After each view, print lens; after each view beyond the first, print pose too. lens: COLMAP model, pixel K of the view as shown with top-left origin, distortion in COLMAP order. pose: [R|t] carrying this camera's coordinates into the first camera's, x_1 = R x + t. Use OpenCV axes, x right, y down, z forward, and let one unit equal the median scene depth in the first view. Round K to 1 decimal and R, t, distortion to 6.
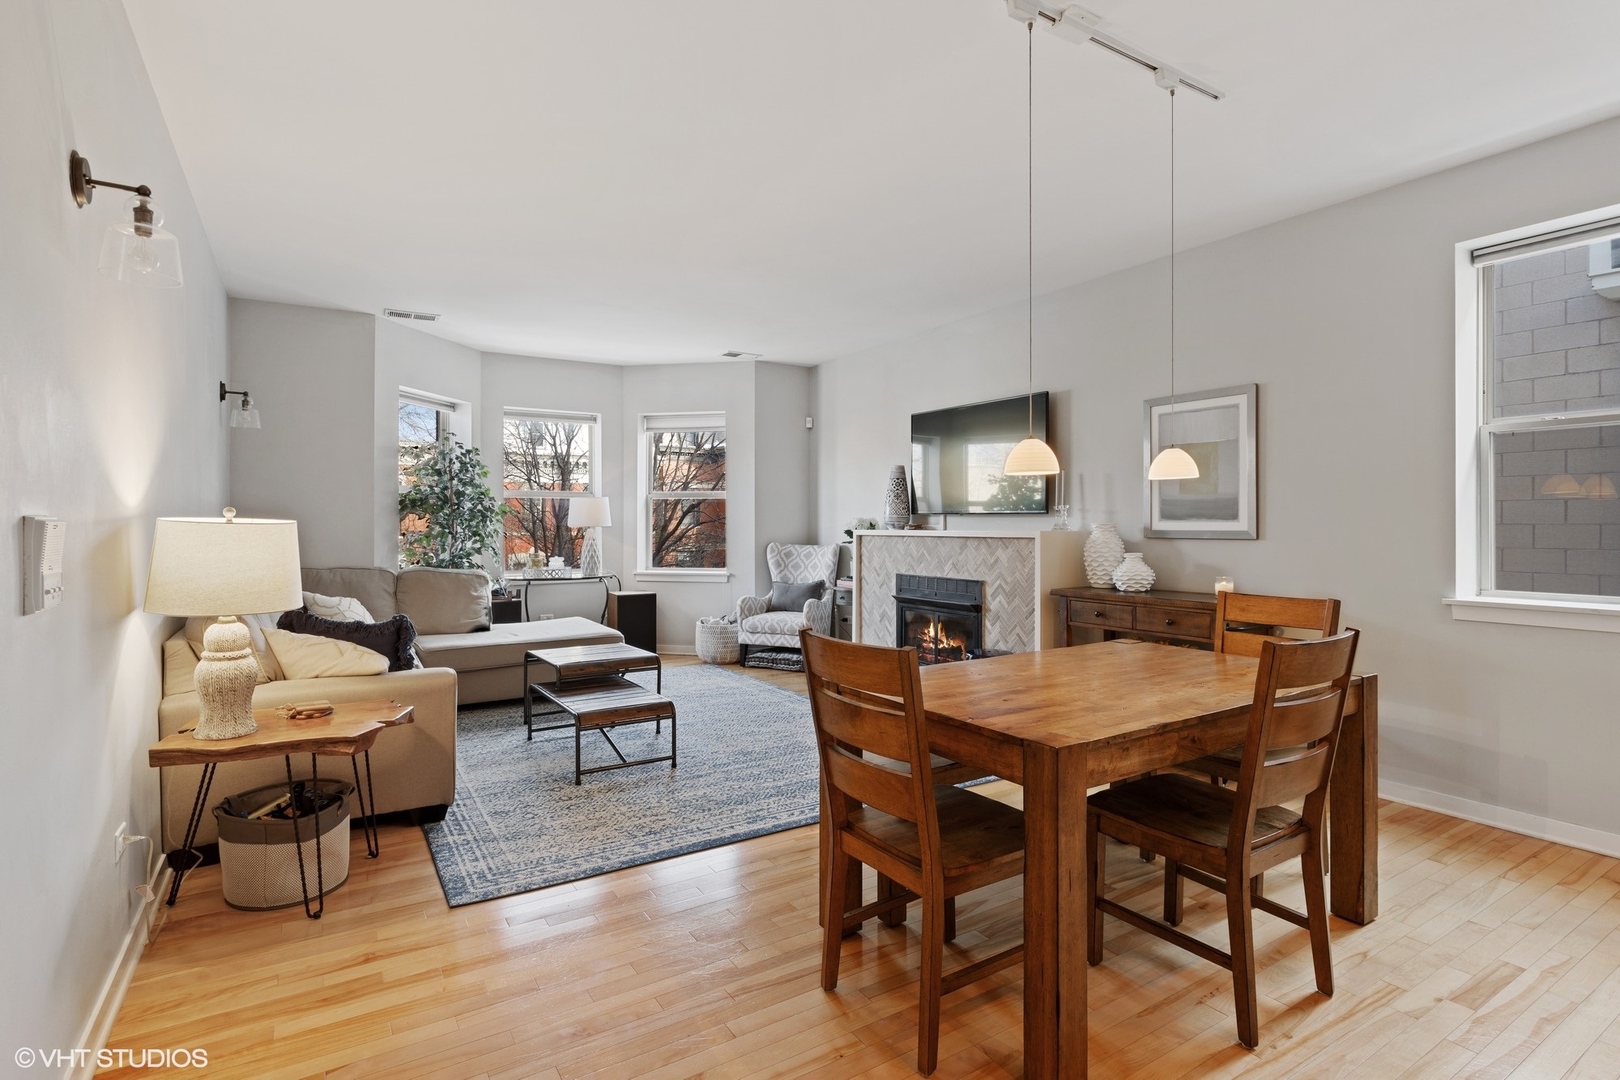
lens RADIAL K [[788.9, 0, 797.9], [0, 788.9, 521.3], [0, 0, 1]] dist [0.001323, 0.000199]
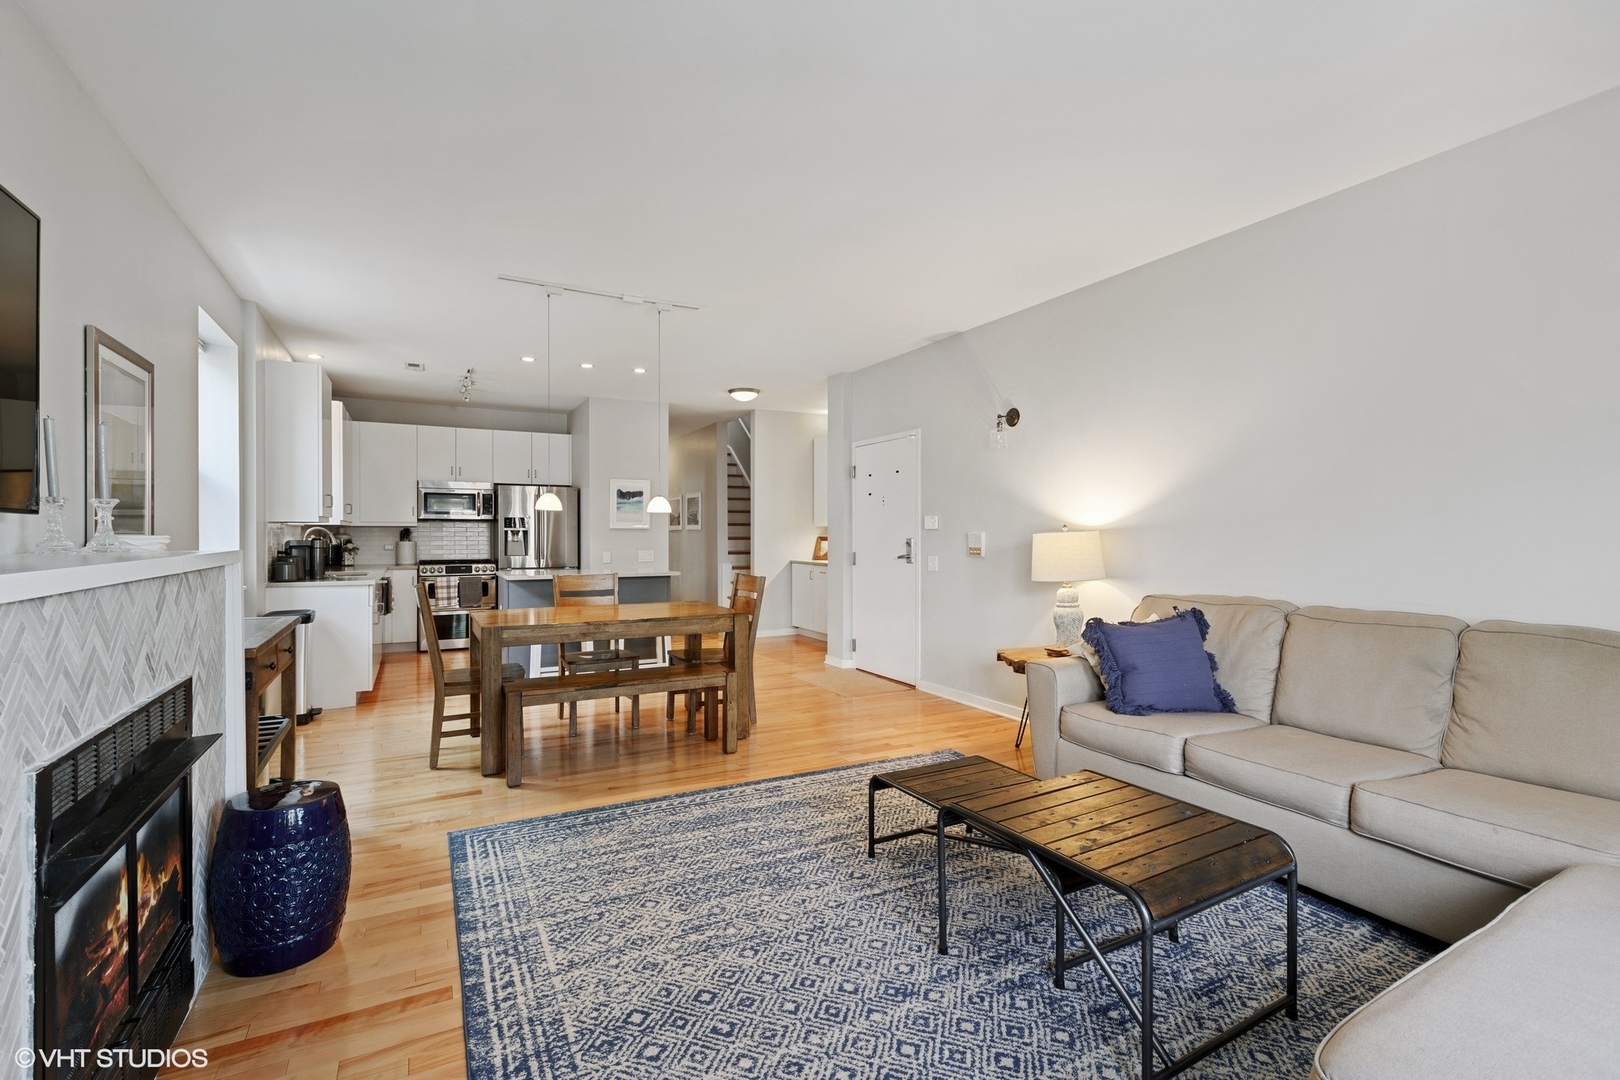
lens RADIAL K [[721.6, 0, 810.0], [0, 721.6, 540.0], [0, 0, 1]] dist [-0.003151, -0.000818]
pose [[-0.998411, 0.002107, 0.056307, -0.091450], [0.002348, 0.999988, 0.004221, 0.003430], [-0.056297, 0.004346, -0.998405, 1.124192]]
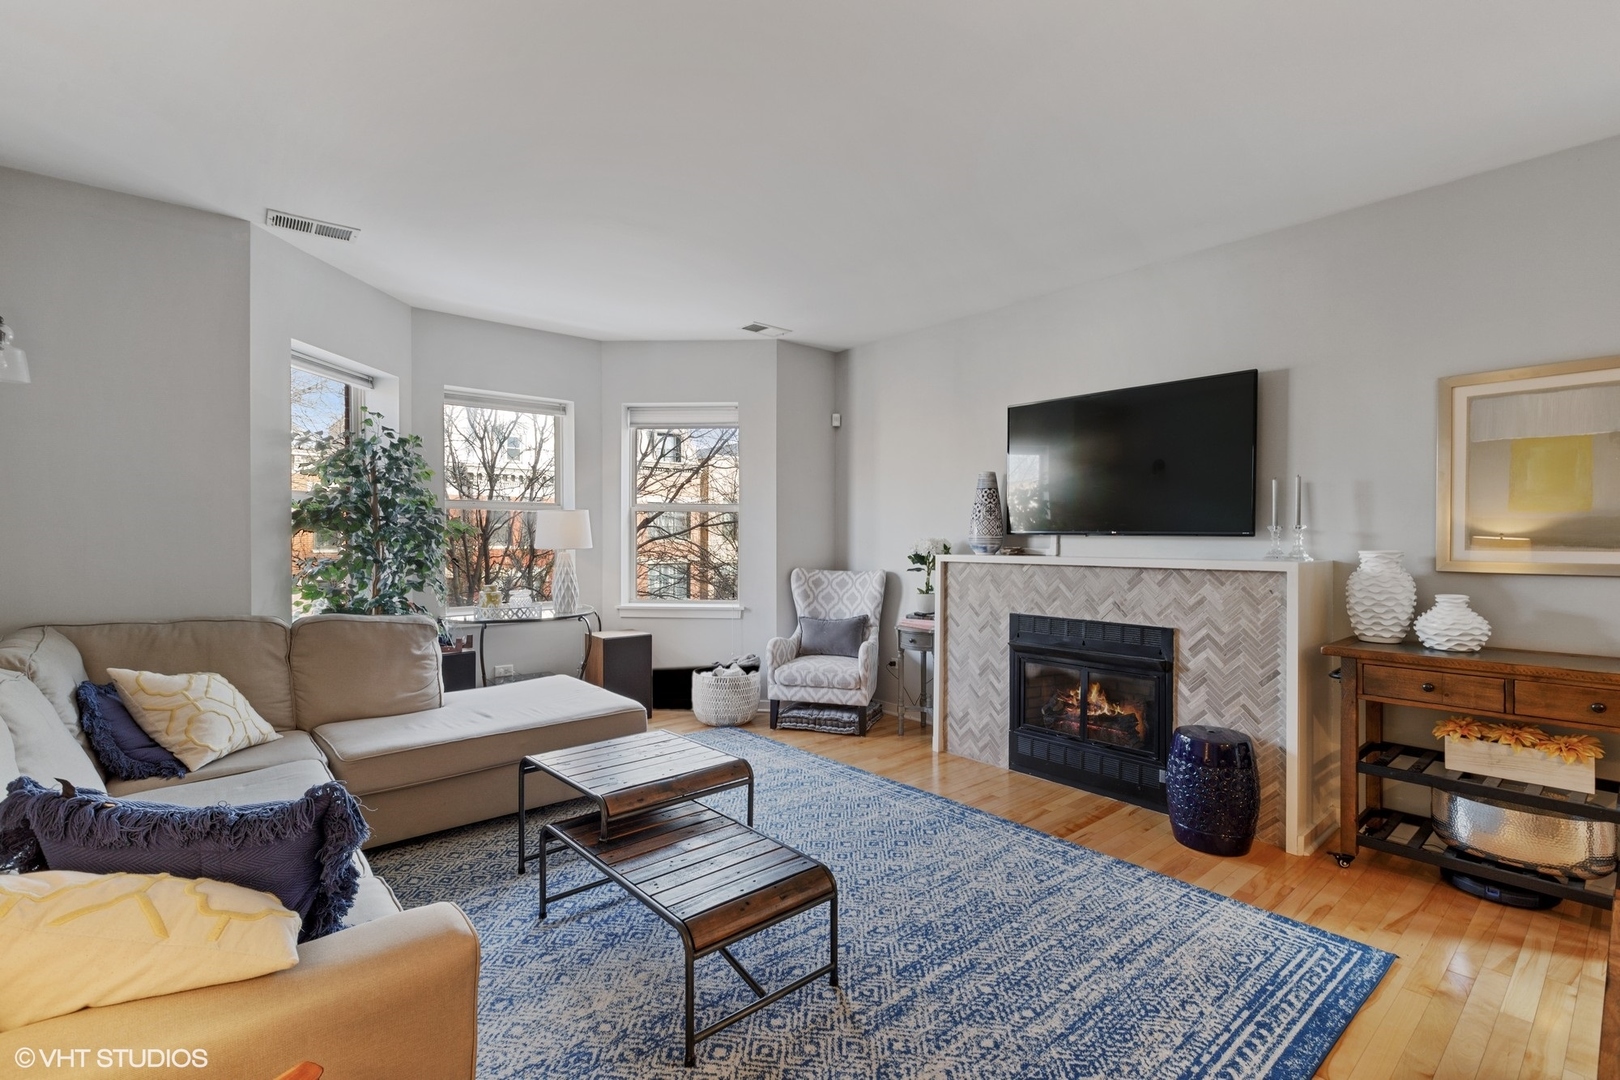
lens RADIAL K [[733.8, 0, 797.0], [0, 733.8, 542.6], [0, 0, 1]] dist [0.007608, -0.000744]
pose [[0.989007, 0.000582, 0.147869, -0.174195], [-0.002252, 0.999936, 0.011132, -0.008653], [-0.147853, -0.011342, 0.988944, 0.319508]]
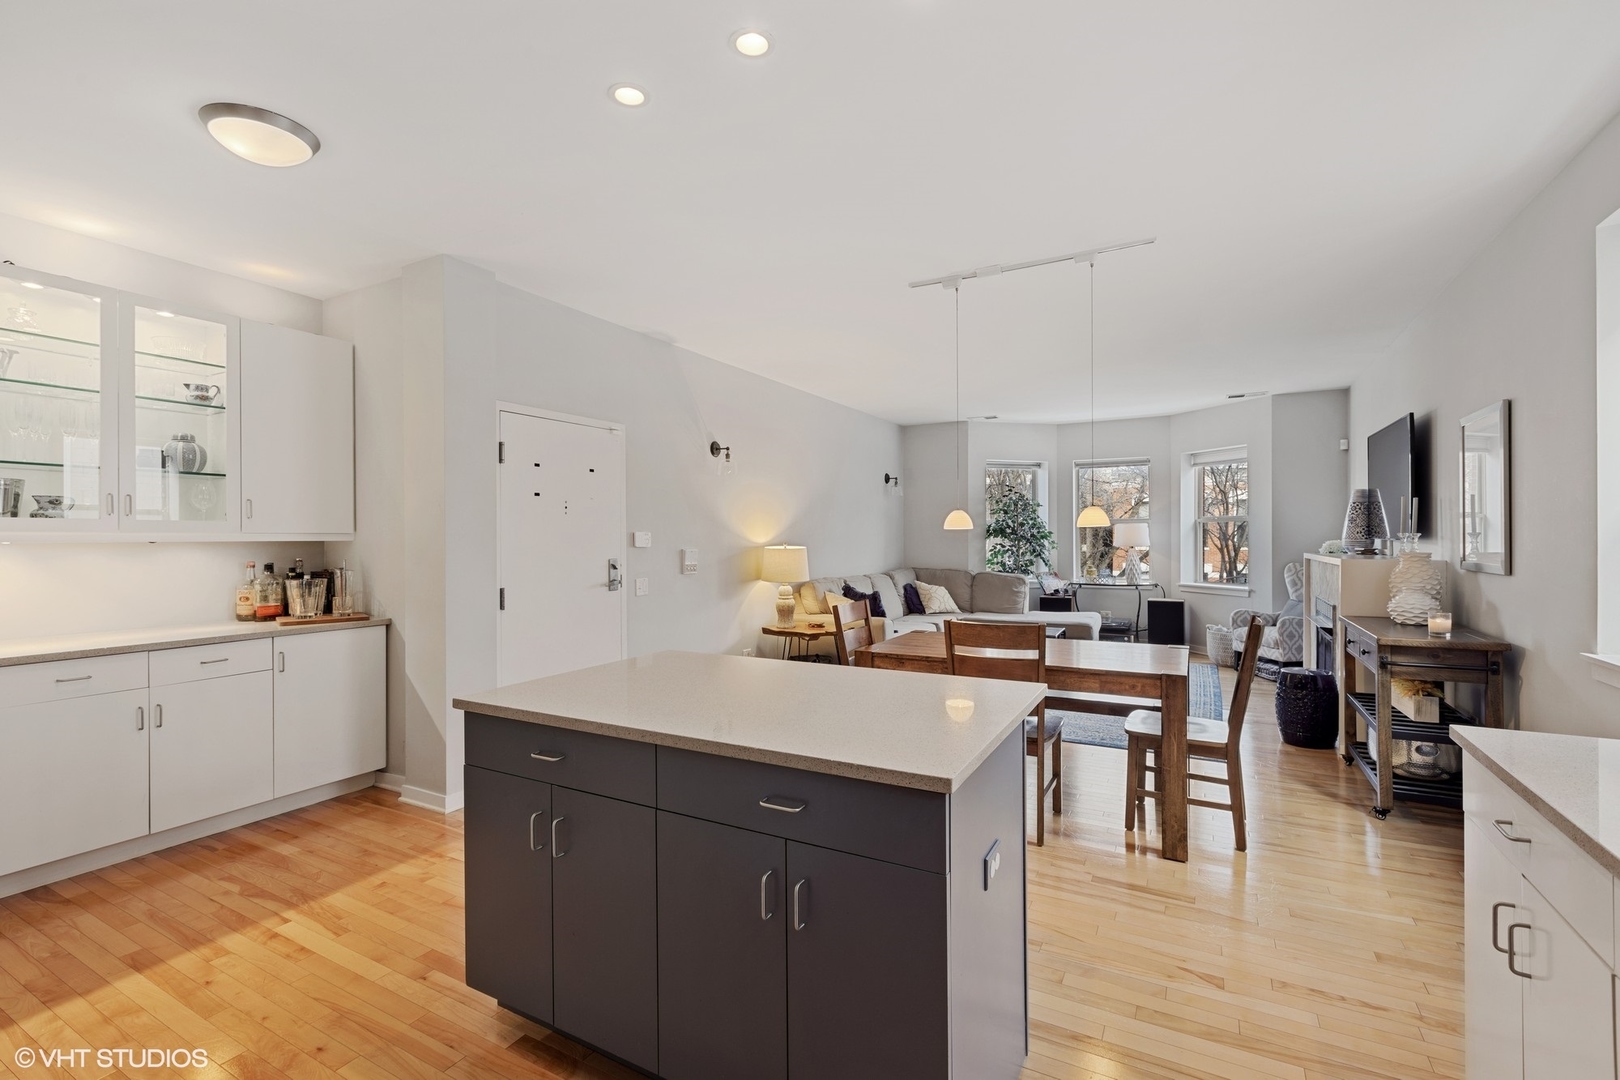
lens RADIAL K [[721.6, 0, 810.0], [0, 721.6, 540.0], [0, 0, 1]] dist [-0.003151, -0.000818]
pose [[0.494444, 0.003562, -0.869202, 0.599874], [0.006806, 0.999945, 0.007969, -0.019409], [0.869183, -0.009856, 0.494393, -0.055668]]
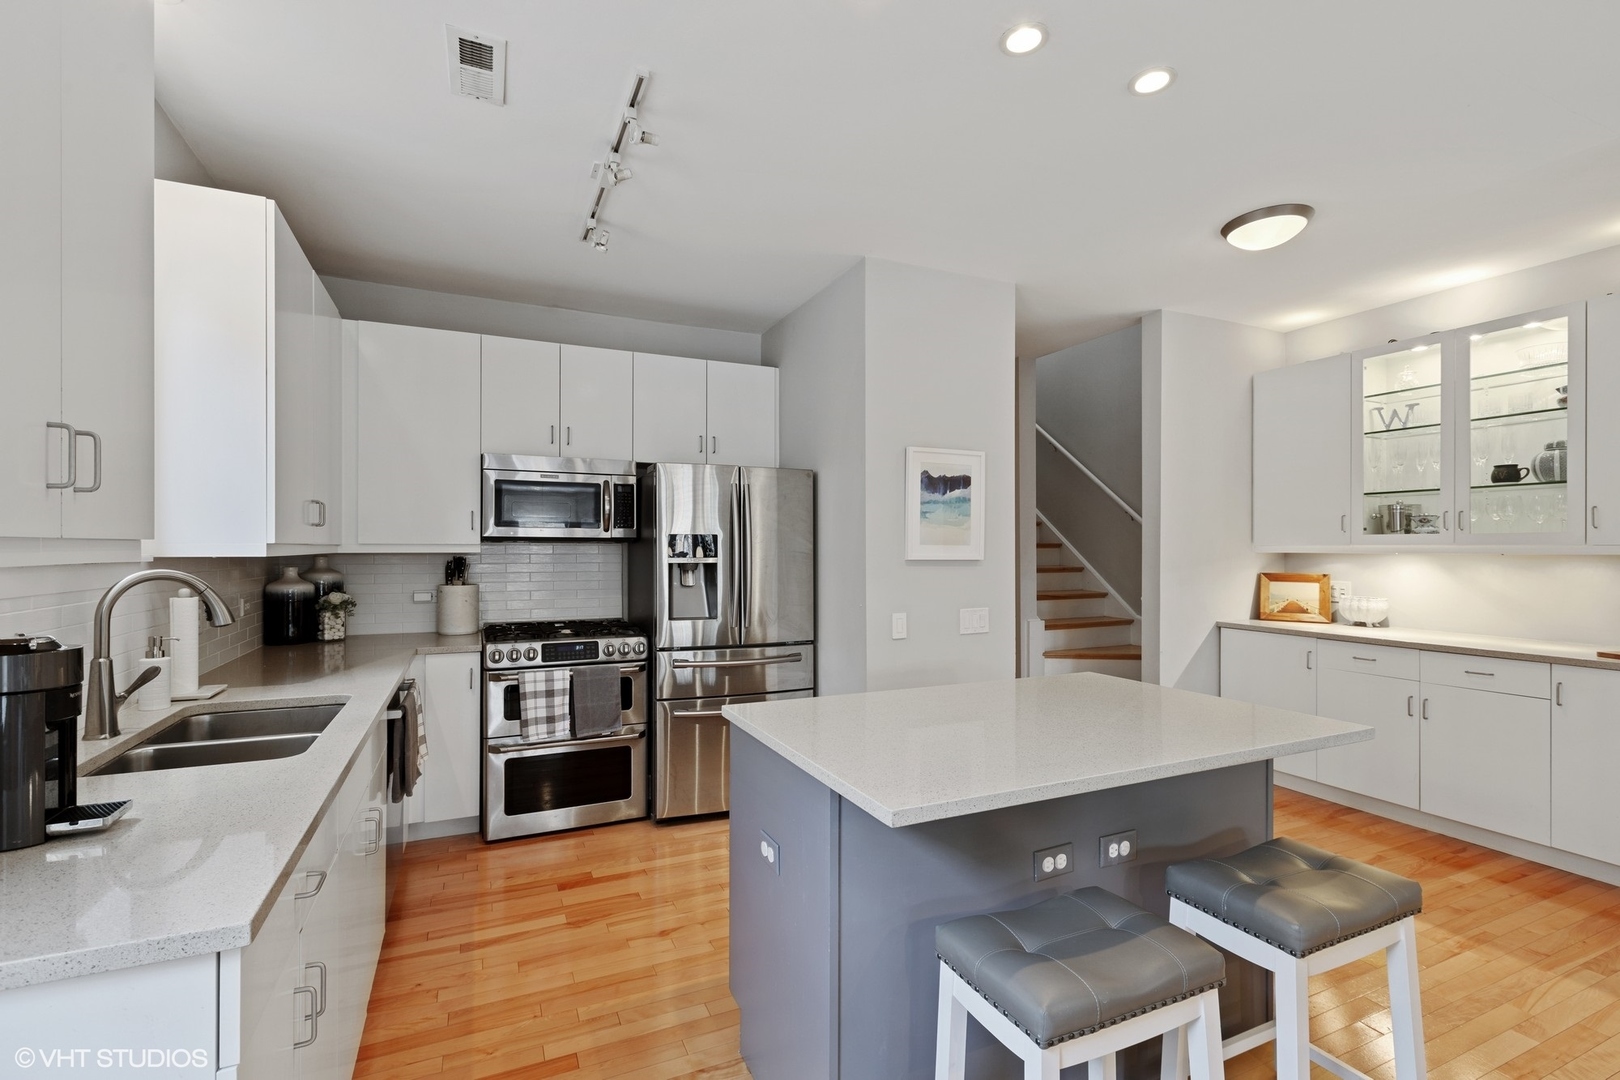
lens RADIAL K [[720.2, 0, 798.2], [0, 720.2, 549.4], [0, 0, 1]] dist [-0.001822, -0.000824]
pose [[-0.991335, 0.000708, 0.131359, 0.350531], [0.000210, 0.999993, -0.003808, -0.018655], [-0.131361, -0.003748, -0.991327, 0.421550]]
